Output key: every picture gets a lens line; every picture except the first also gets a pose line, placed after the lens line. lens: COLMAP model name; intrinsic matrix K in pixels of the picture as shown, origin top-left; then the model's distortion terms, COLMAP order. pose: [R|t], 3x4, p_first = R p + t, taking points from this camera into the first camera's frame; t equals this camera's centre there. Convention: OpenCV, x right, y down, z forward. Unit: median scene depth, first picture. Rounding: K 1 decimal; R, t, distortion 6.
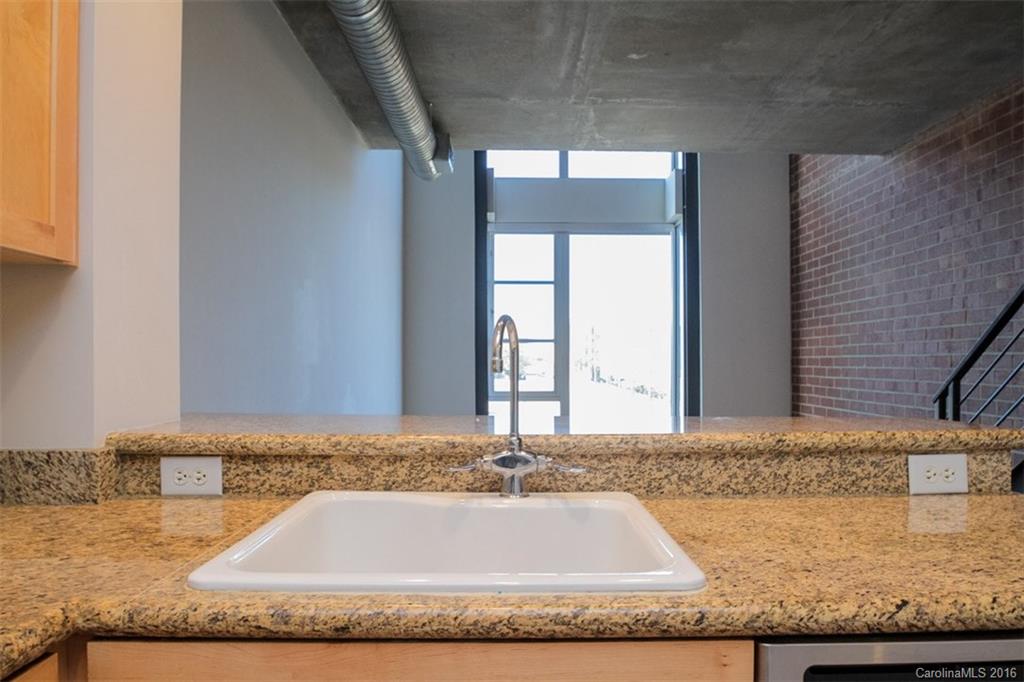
lens RADIAL K [[702.2, 0, 515.3], [0, 702.2, 364.8], [0, 0, 1]] dist [-0.040963, -0.000347]
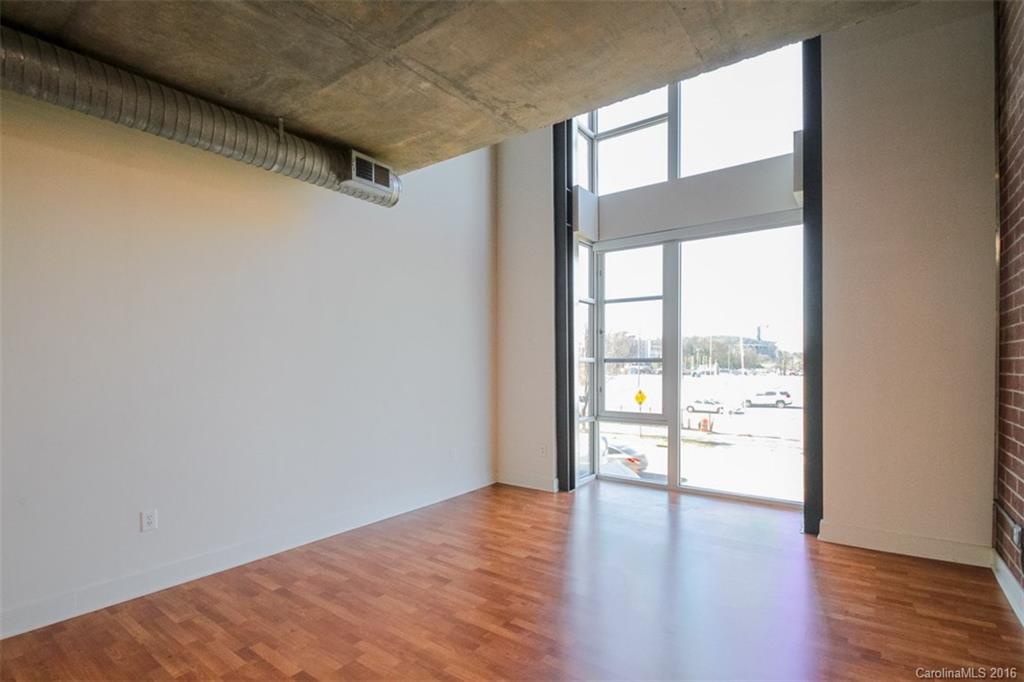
lens RADIAL K [[481.2, 0, 513.7], [0, 481.2, 369.5], [0, 0, 1]] dist [-0.022458, -0.000249]
pose [[0.797305, 0.005131, -0.603555, 0.514752], [0.001604, 0.999942, 0.010620, -0.053041], [0.603575, -0.009436, 0.797250, 0.695023]]
